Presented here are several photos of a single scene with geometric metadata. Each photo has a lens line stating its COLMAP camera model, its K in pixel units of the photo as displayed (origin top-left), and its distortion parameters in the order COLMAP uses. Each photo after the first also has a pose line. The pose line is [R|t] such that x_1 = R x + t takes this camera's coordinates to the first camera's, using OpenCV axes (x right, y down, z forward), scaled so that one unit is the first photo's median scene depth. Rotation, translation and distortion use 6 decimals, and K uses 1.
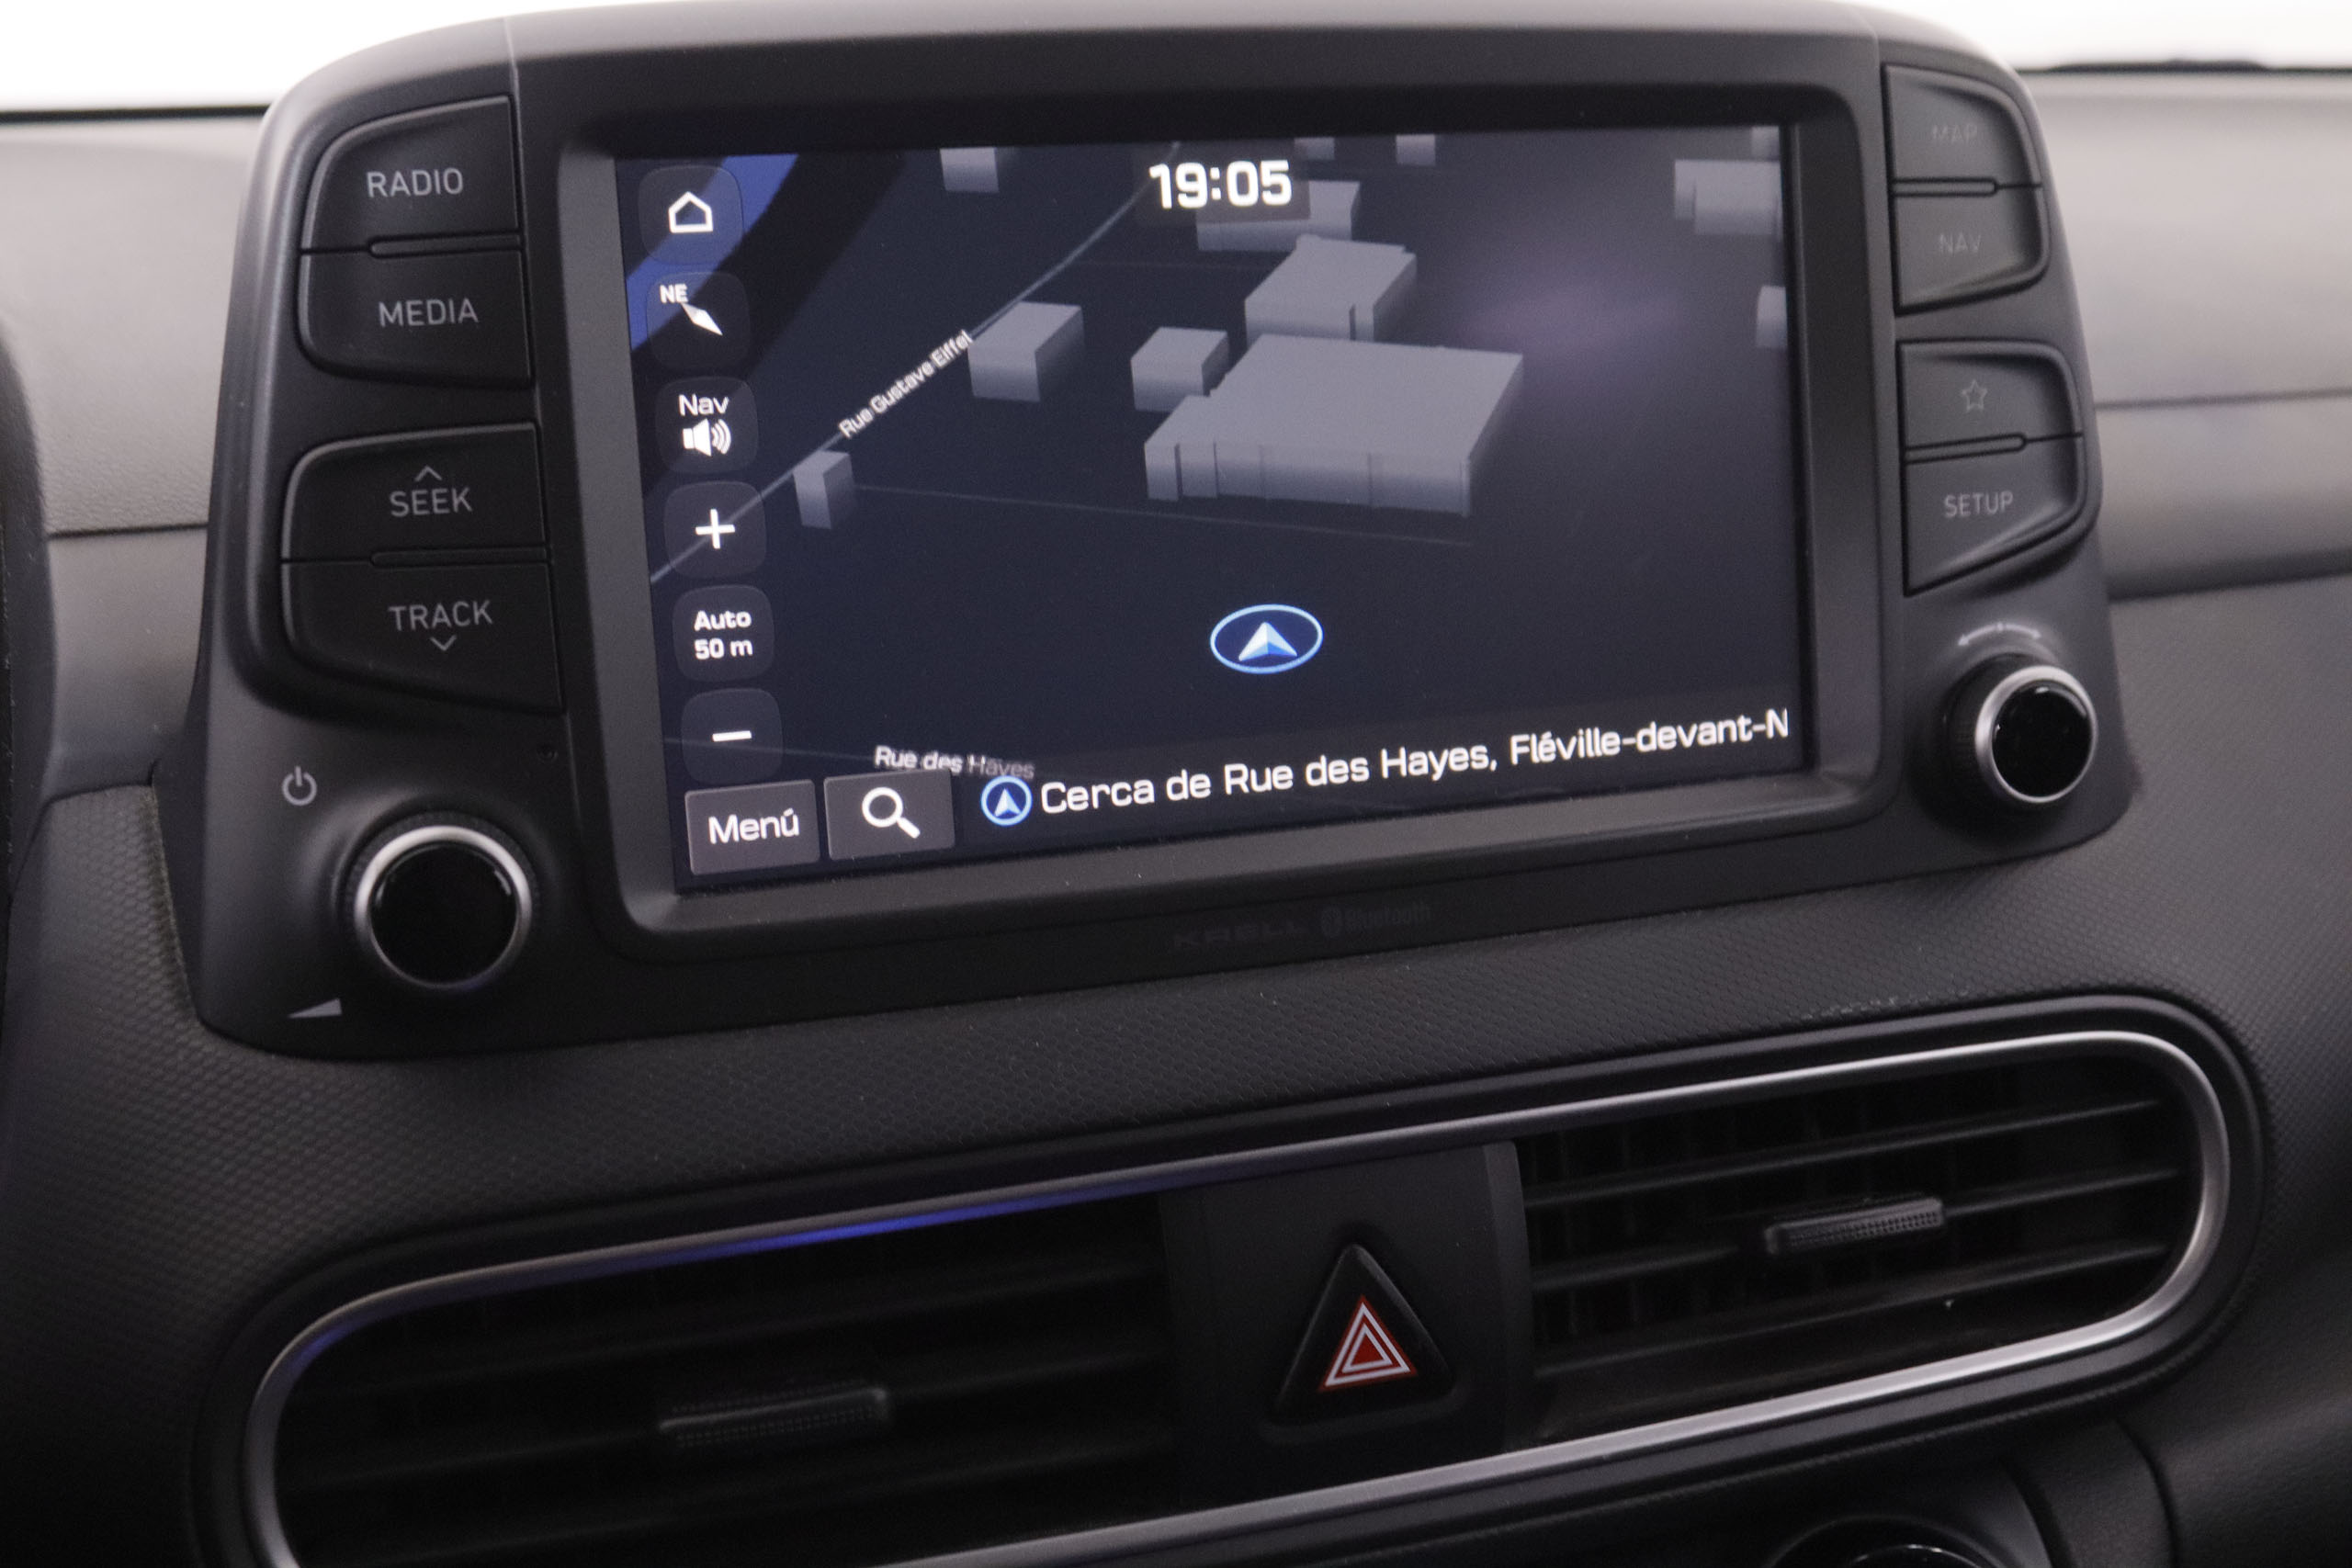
lens RADIAL K [[2780.6, 0, 1190.7], [0, 2780.6, 760.6], [0, 0, 1]] dist [-0.041686, 0.000000]
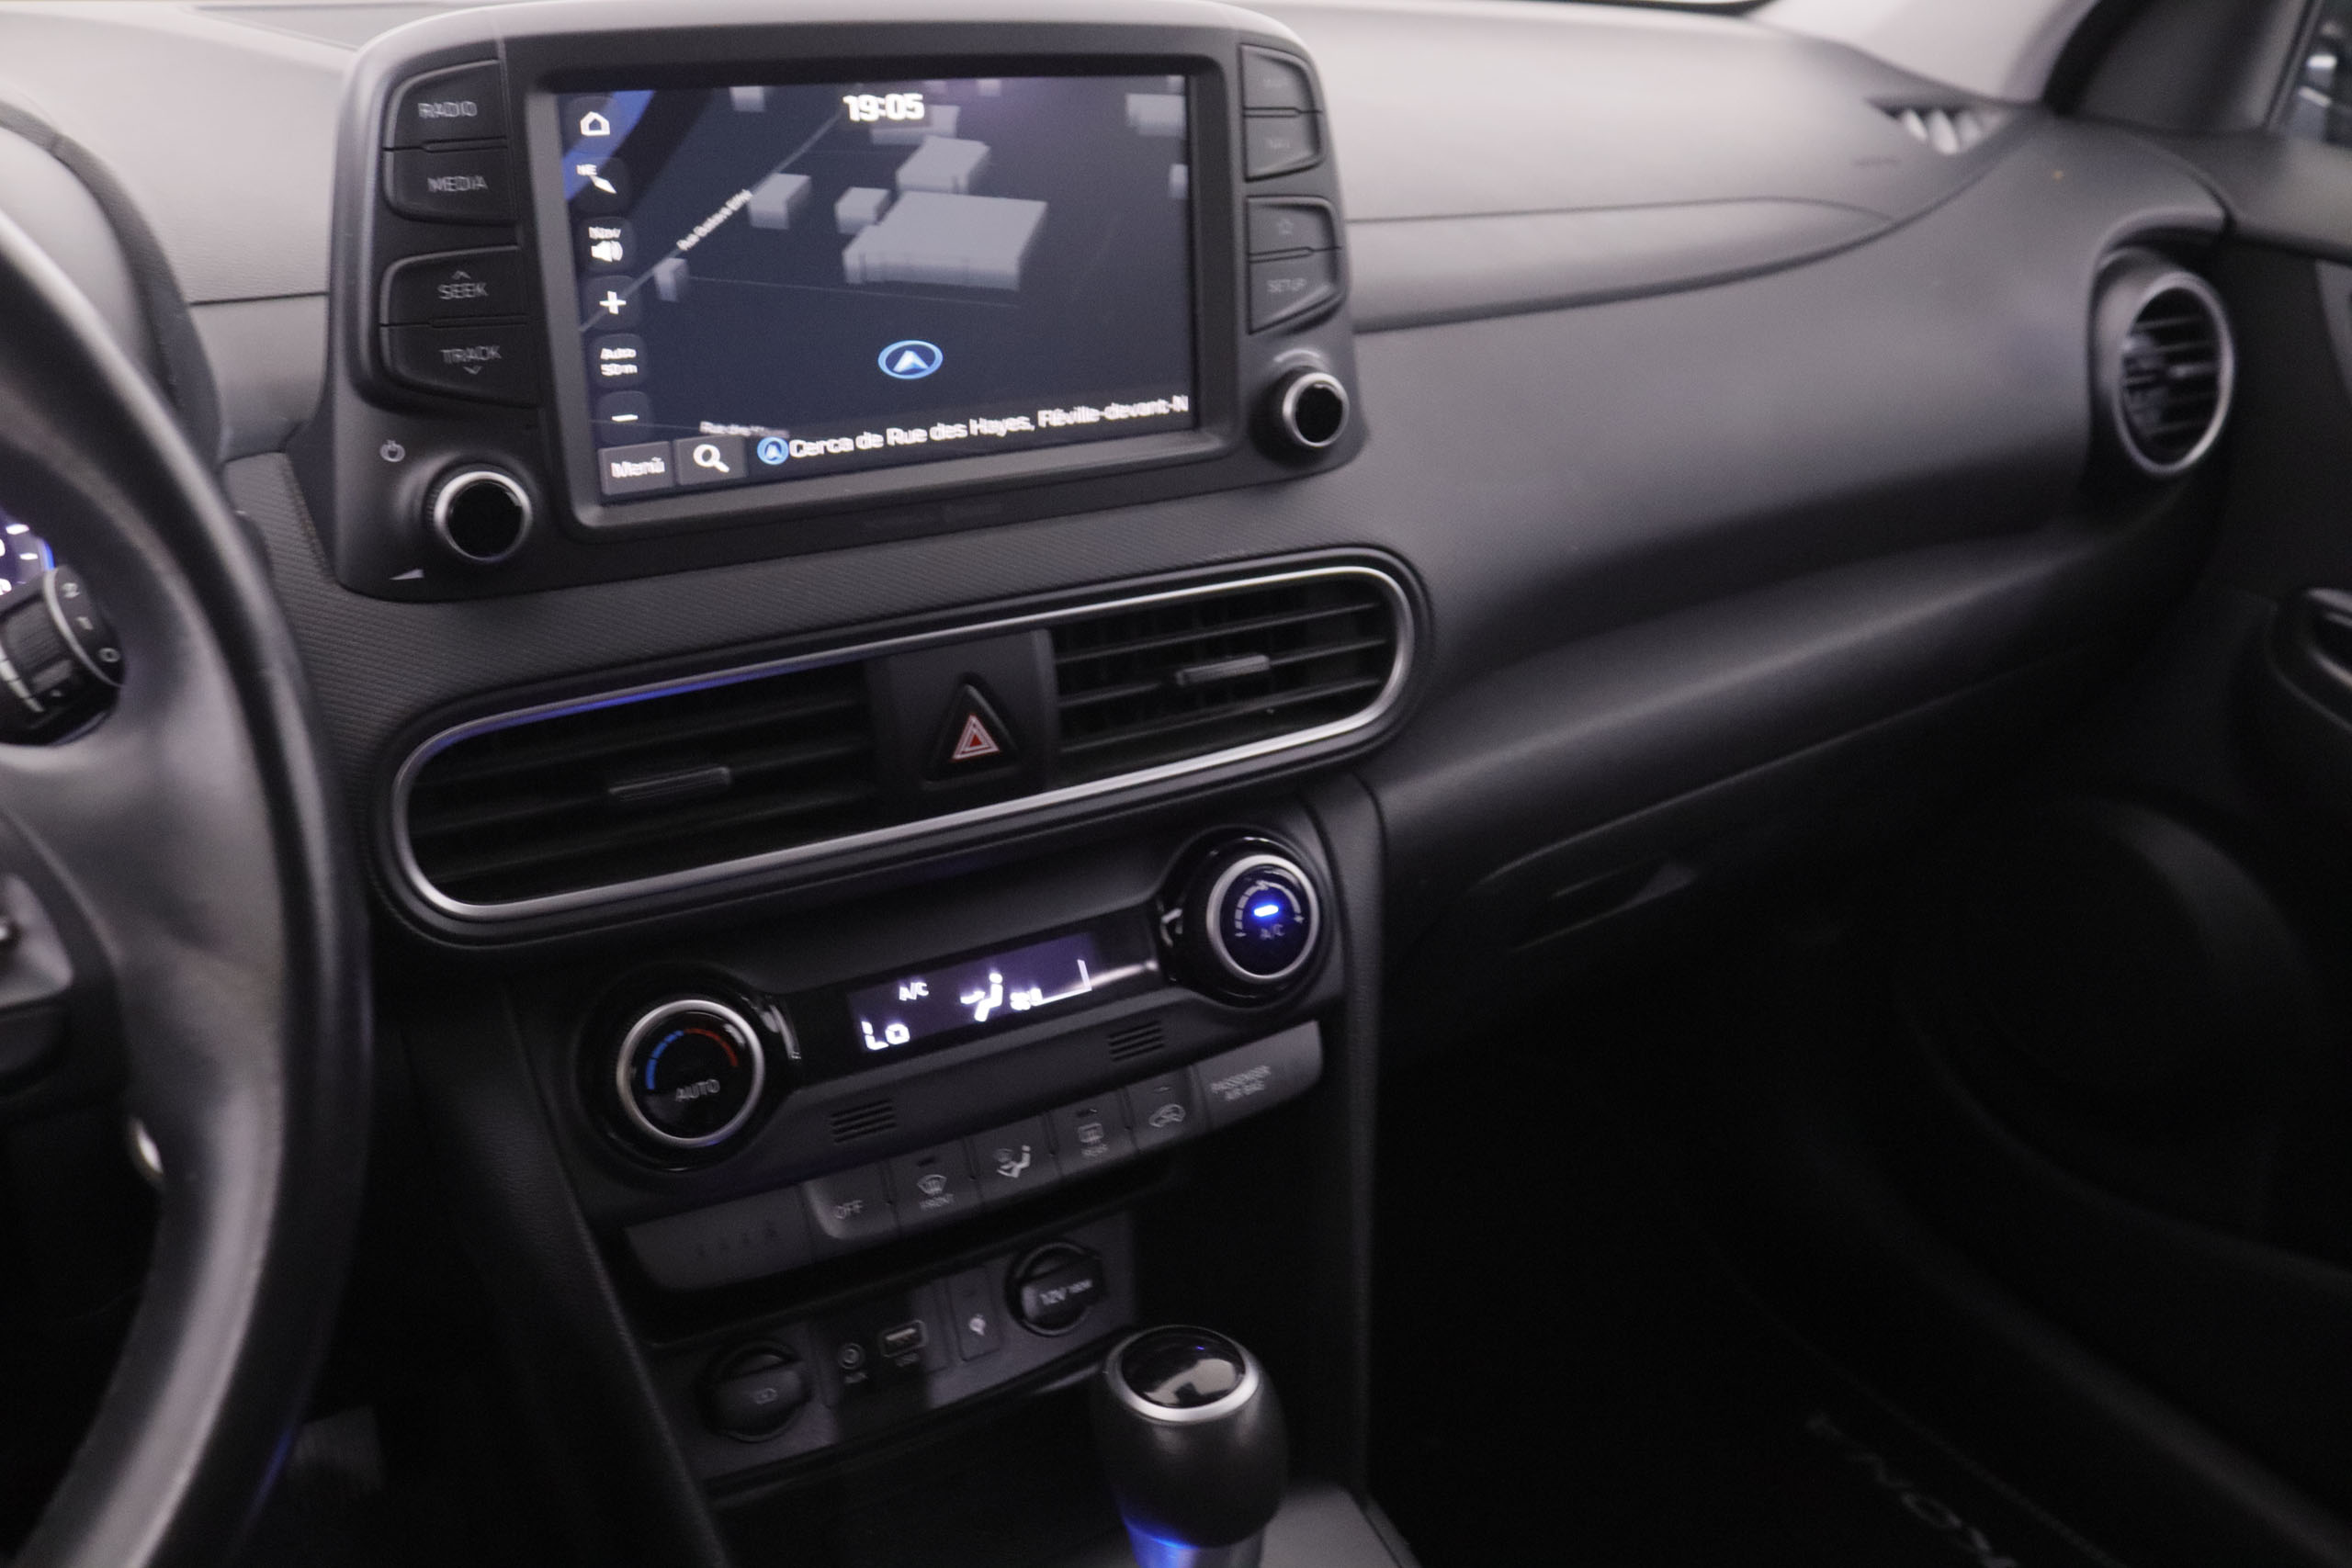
lens RADIAL K [[1952.9, 0, 1185.6], [0, 1952.9, 765.8], [0, 0, 1]] dist [-0.146114, 0.084440]
pose [[0.972575, -0.043493, 0.228486, -0.101459], [0.001342, 0.983394, 0.181477, -0.012010], [-0.232585, -0.176193, 0.956483, -0.310707]]
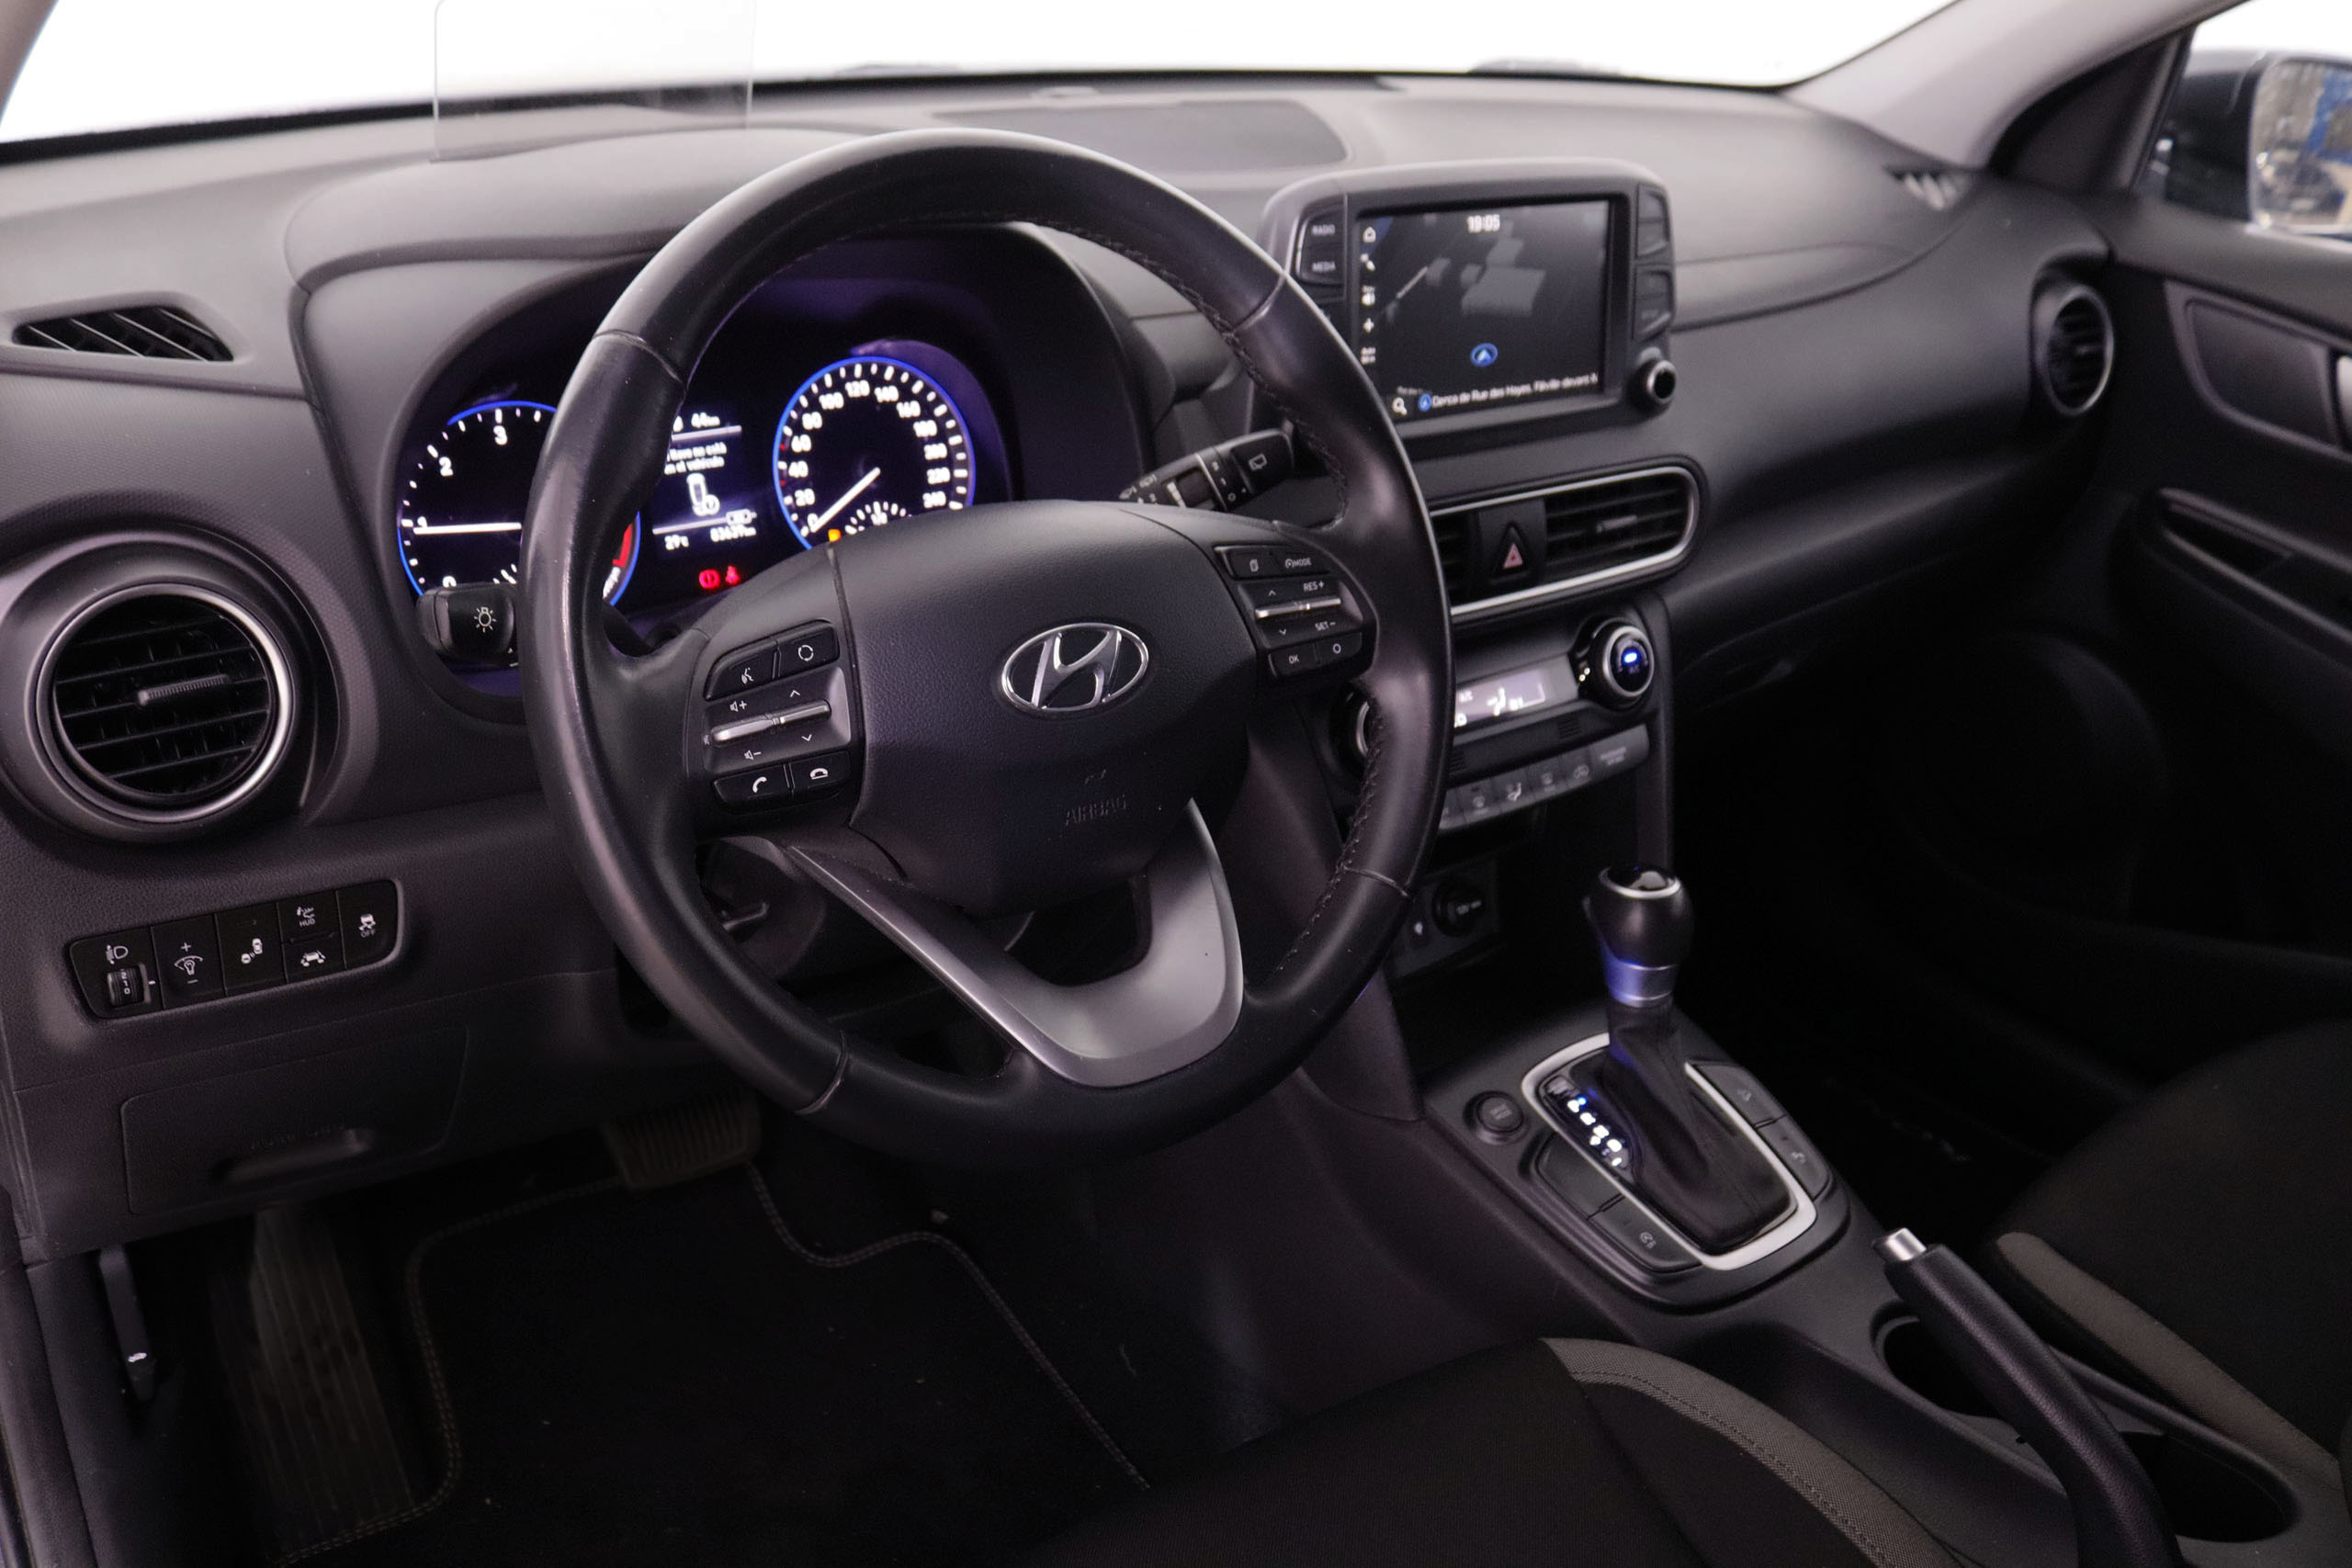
lens RADIAL K [[1952.9, 0, 1269.3], [0, 1952.9, 765.2], [0, 0, 1]] dist [-0.146114, 0.084440]
pose [[0.937154, -0.071084, 0.341598, -1.102562], [-0.004722, 0.976354, 0.216126, -0.066033], [-0.348884, -0.204156, 0.914659, -1.233605]]
